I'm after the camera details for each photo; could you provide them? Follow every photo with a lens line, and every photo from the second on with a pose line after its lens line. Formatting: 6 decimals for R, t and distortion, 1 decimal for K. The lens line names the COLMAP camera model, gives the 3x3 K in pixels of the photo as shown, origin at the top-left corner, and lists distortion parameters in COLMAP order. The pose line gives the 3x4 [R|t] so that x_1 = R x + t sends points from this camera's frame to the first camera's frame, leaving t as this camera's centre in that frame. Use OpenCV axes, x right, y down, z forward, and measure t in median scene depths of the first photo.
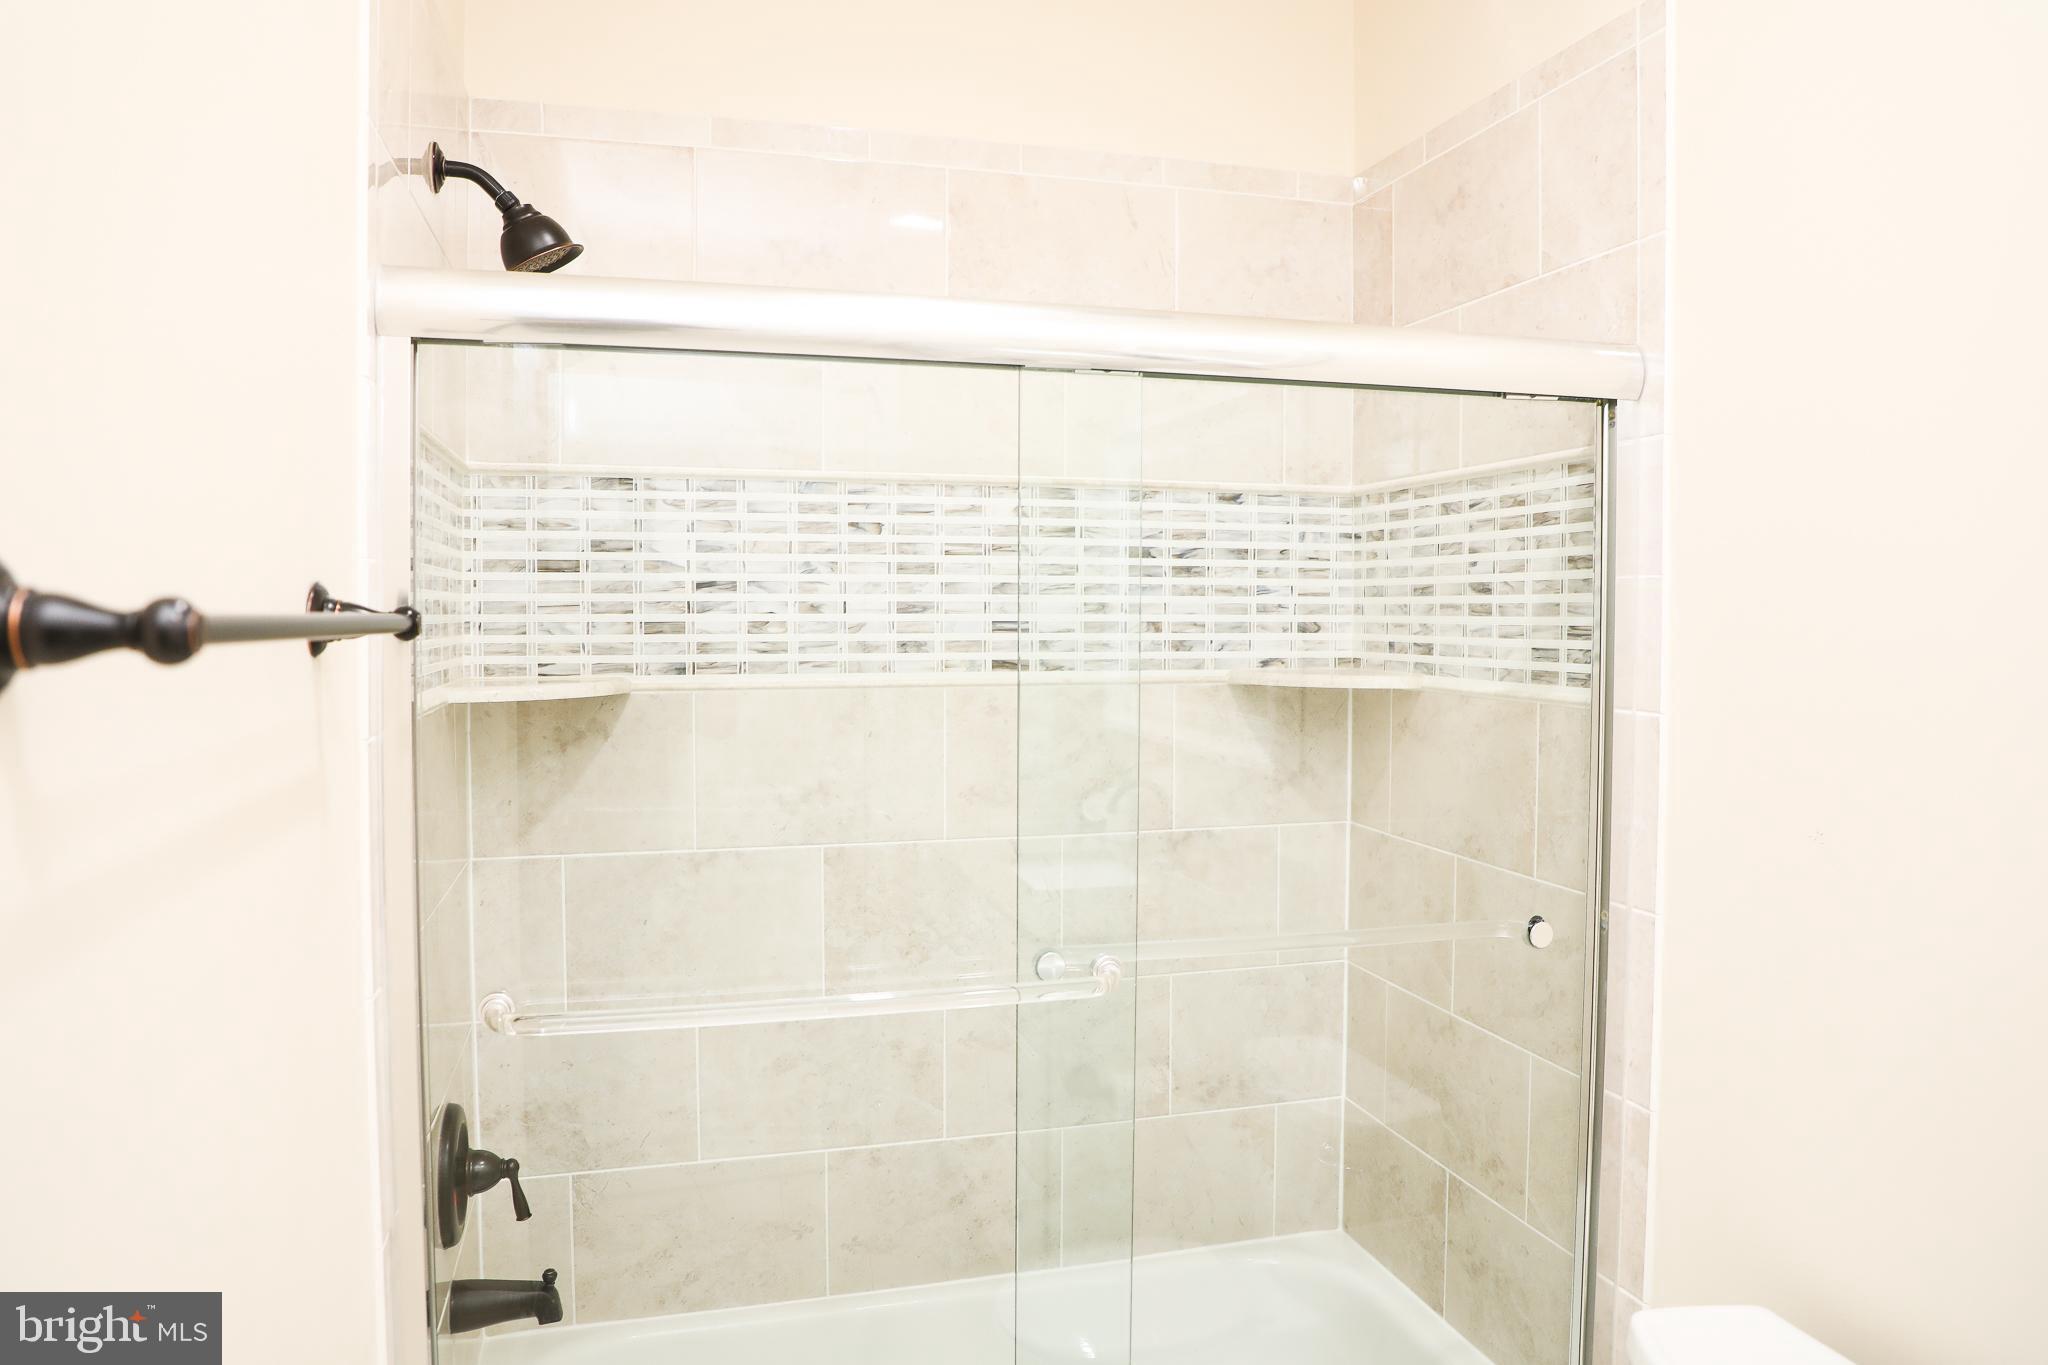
lens RADIAL K [[1384.5, 0, 1029.0], [0, 1384.5, 653.4], [0, 0, 1]] dist [-0.073231, 0.037102]
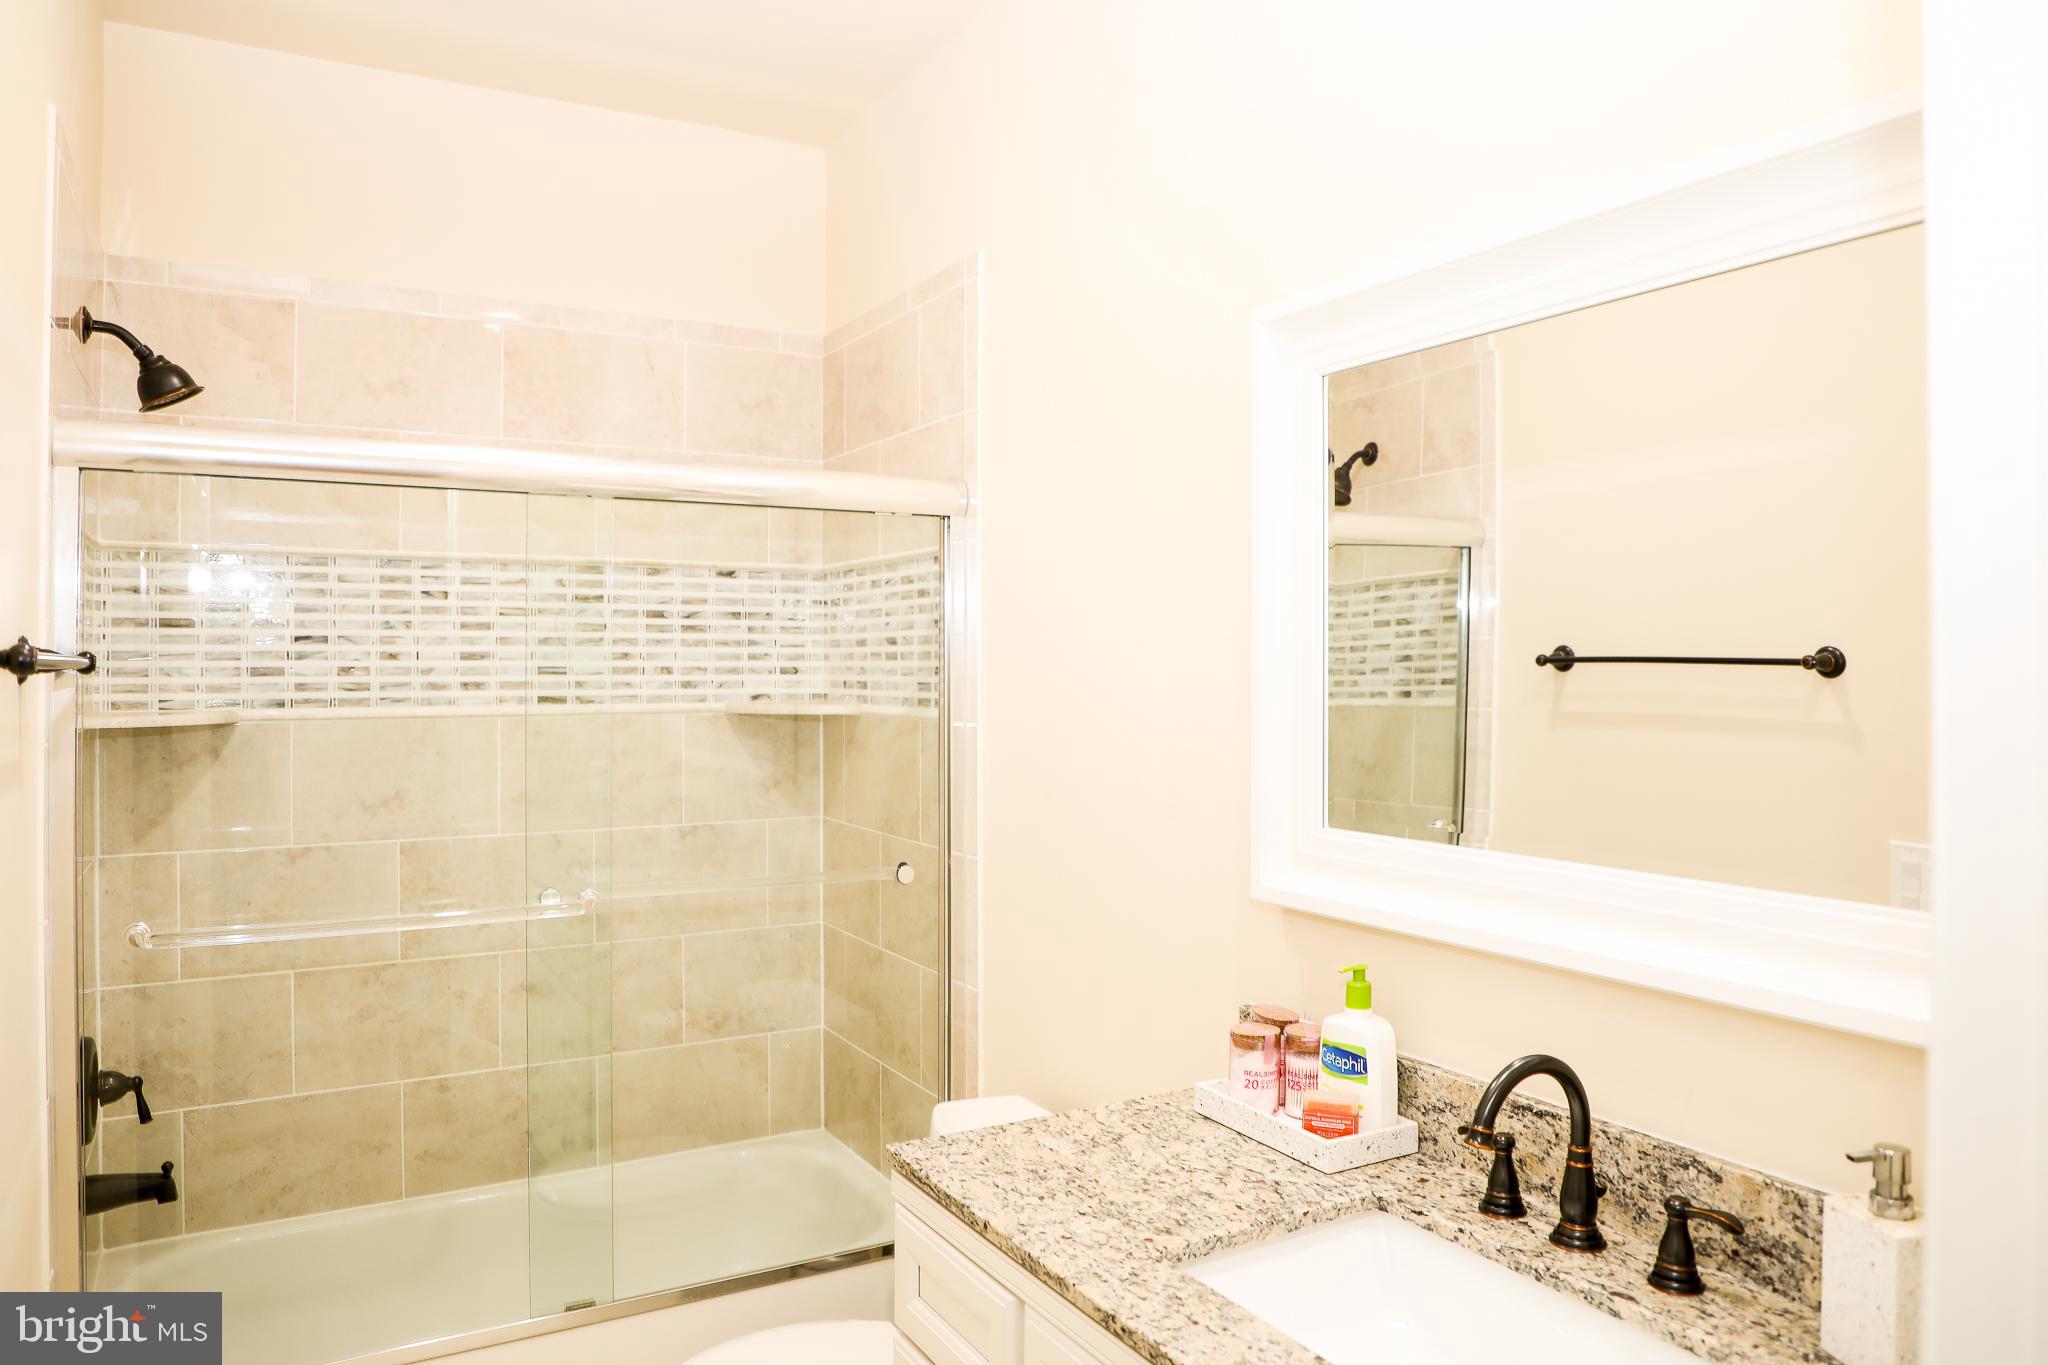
lens RADIAL K [[1384.5, 0, 1029.0], [0, 1384.5, 653.4], [0, 0, 1]] dist [-0.073231, 0.037102]
pose [[0.968265, -0.001098, 0.249924, 0.102121], [0.010893, 0.999225, -0.037814, 0.019289], [-0.249689, 0.039337, 0.967527, -0.385698]]
